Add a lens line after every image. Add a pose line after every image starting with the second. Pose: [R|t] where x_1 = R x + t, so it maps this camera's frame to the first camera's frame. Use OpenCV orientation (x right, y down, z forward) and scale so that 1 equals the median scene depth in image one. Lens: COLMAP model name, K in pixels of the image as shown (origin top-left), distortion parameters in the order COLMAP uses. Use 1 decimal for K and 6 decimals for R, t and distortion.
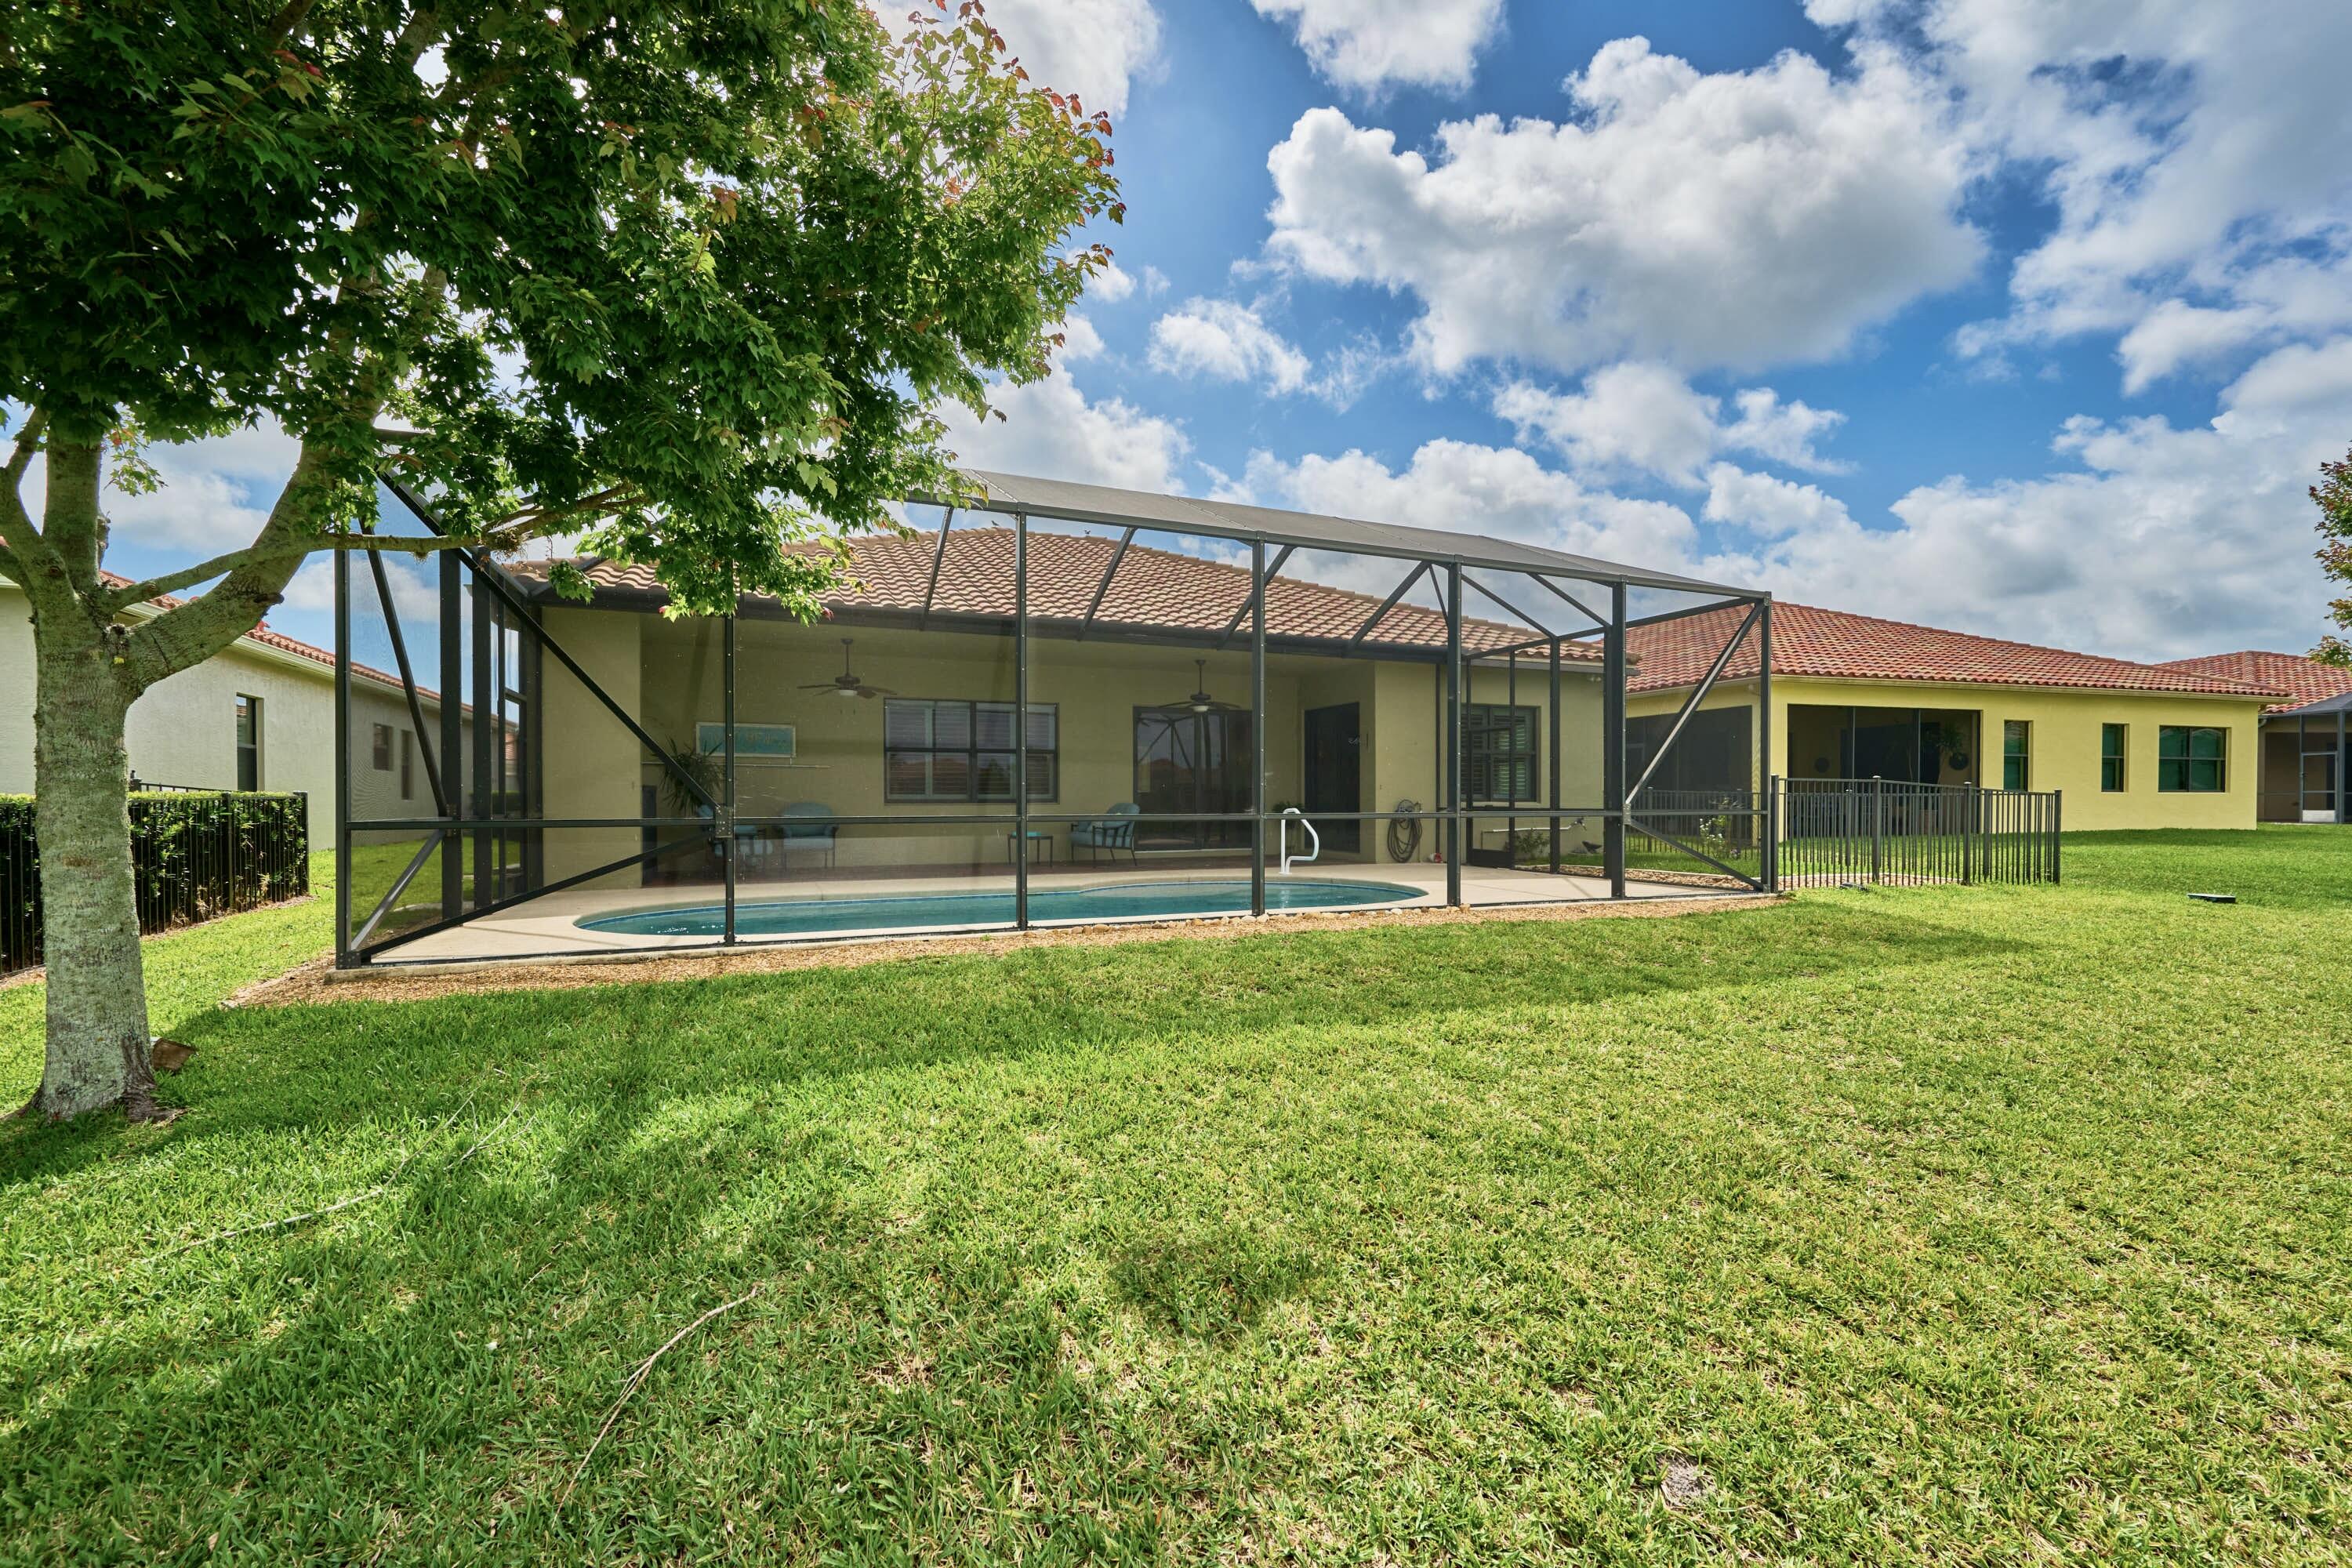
lens RADIAL K [[985.8, 0, 1176.0], [0, 985.8, 784.0], [0, 0, 1]] dist [0.010548, -0.000203]
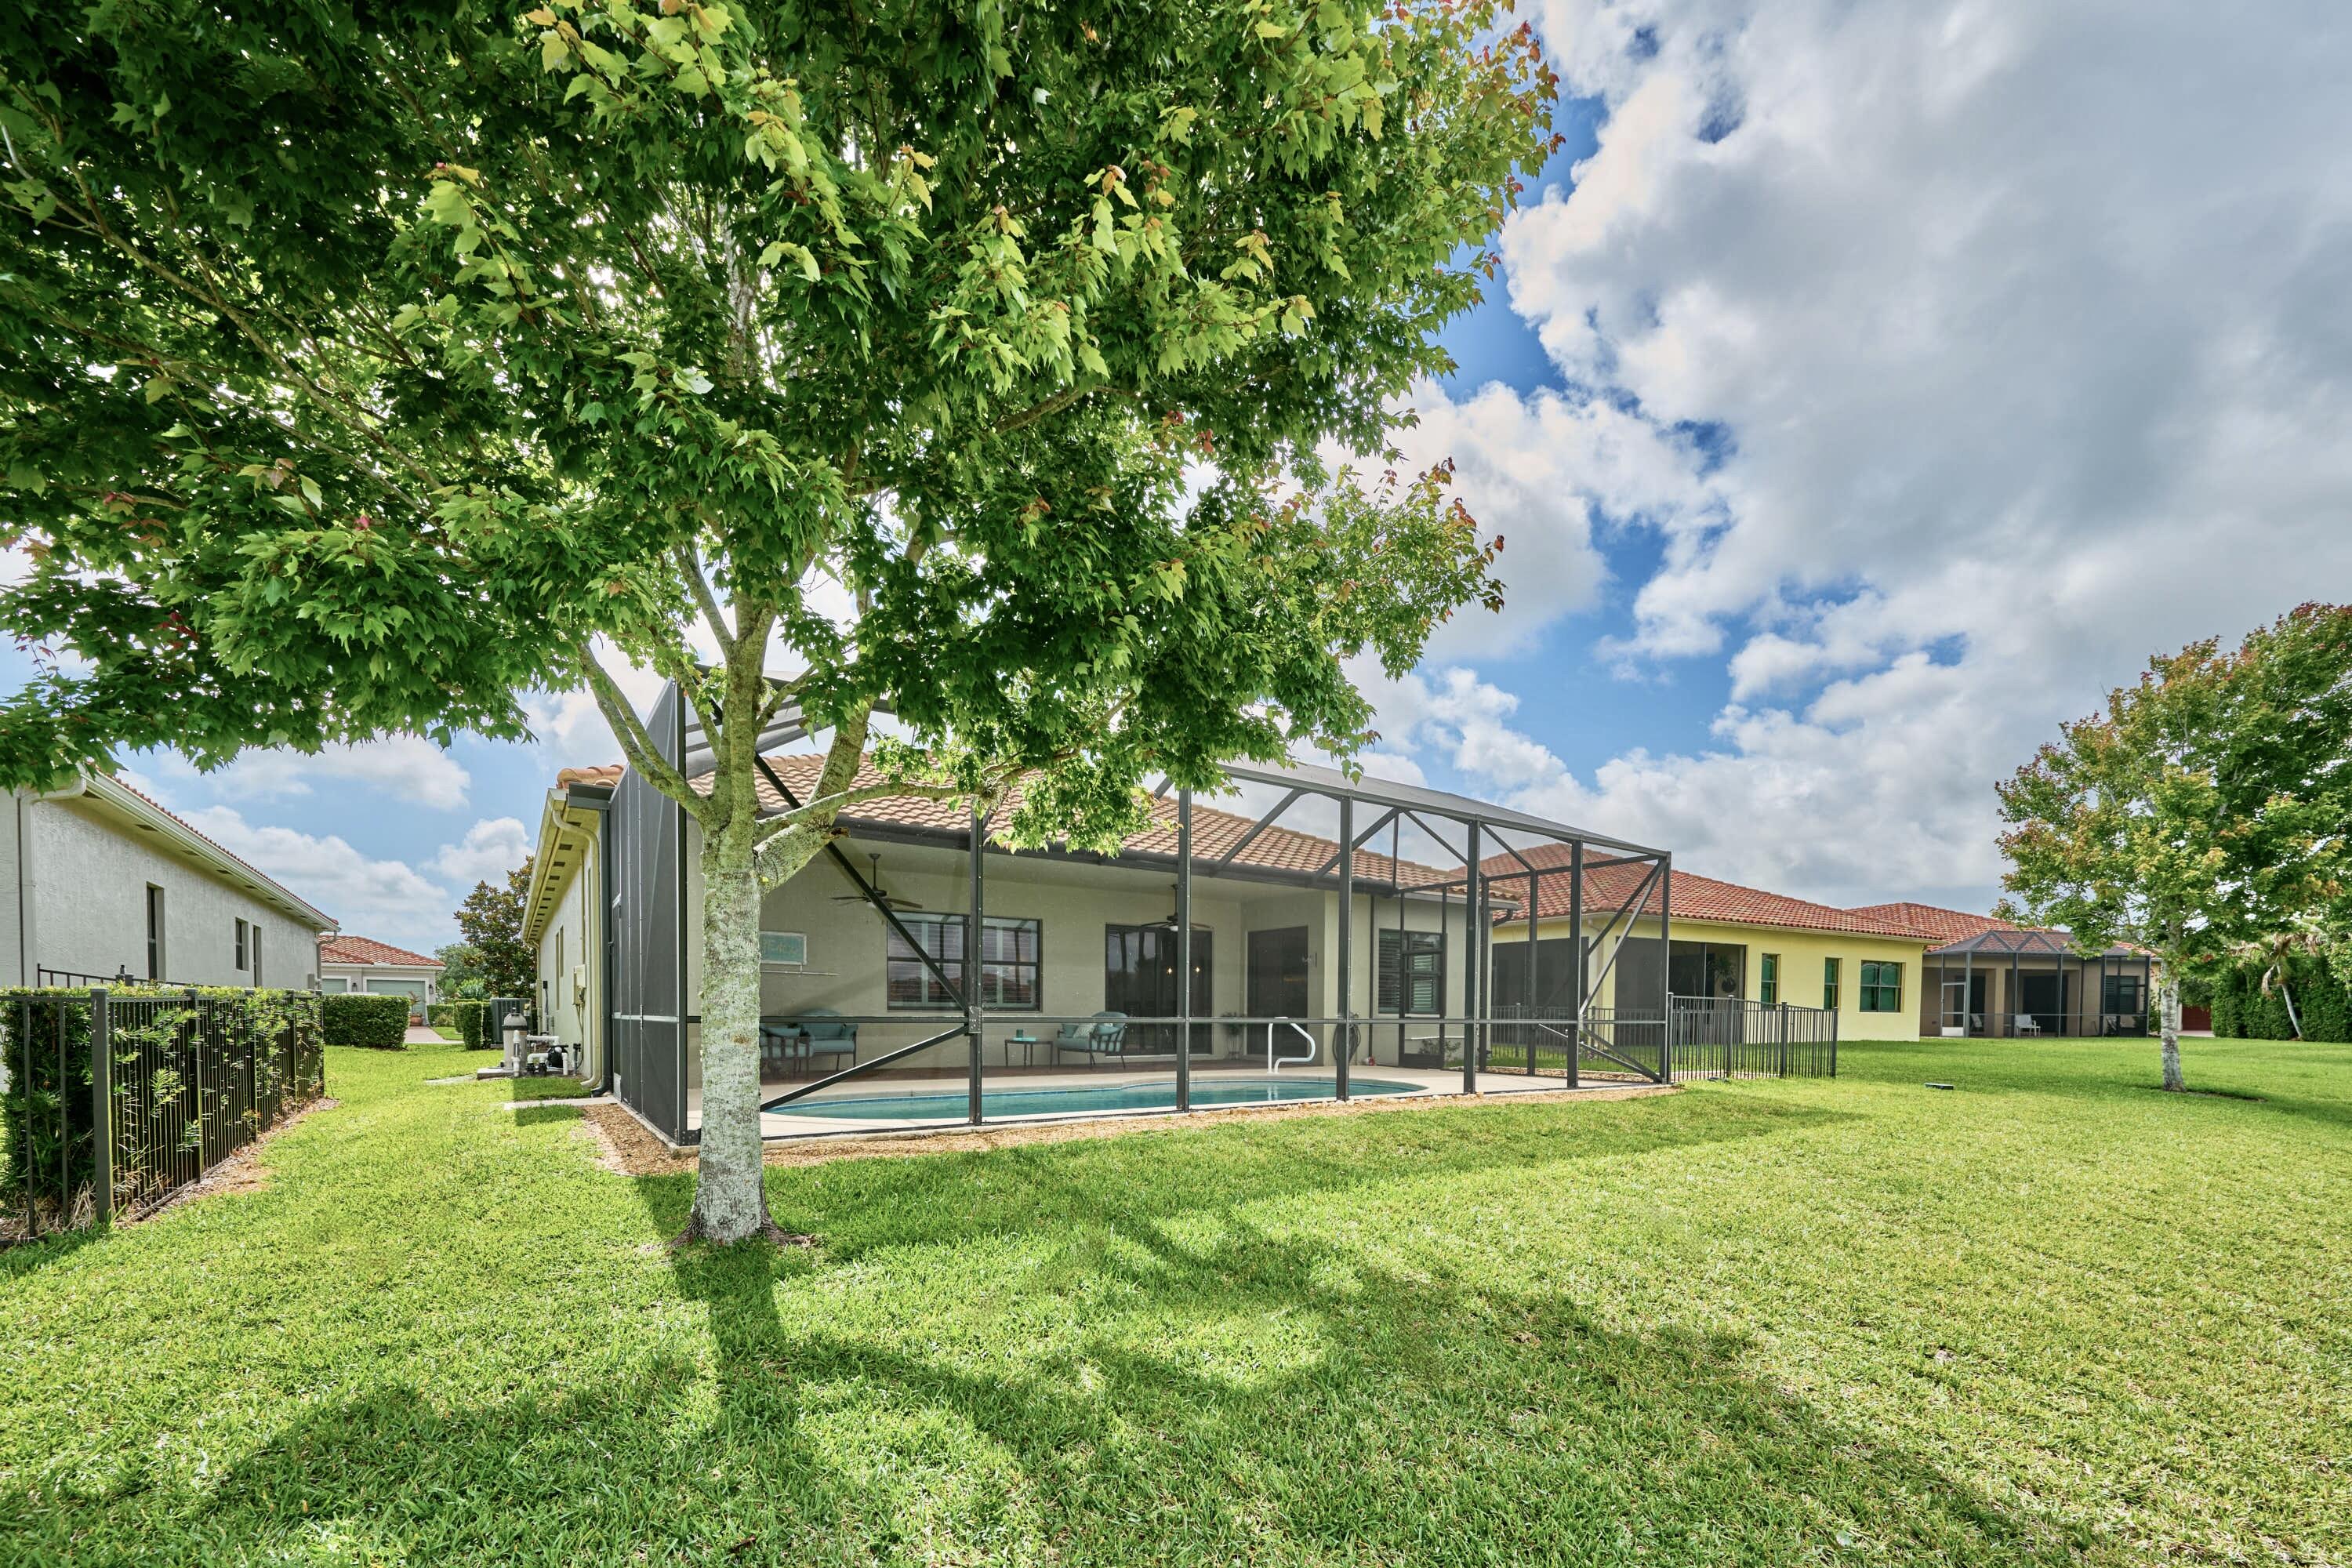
lens RADIAL K [[985.8, 0, 1176.0], [0, 985.8, 784.0], [0, 0, 1]] dist [0.010548, -0.000203]
pose [[0.974792, 0.060355, 0.214797, -0.225744], [-0.014329, 0.977664, -0.209685, 0.002705], [-0.222655, 0.201322, 0.953884, -0.127243]]
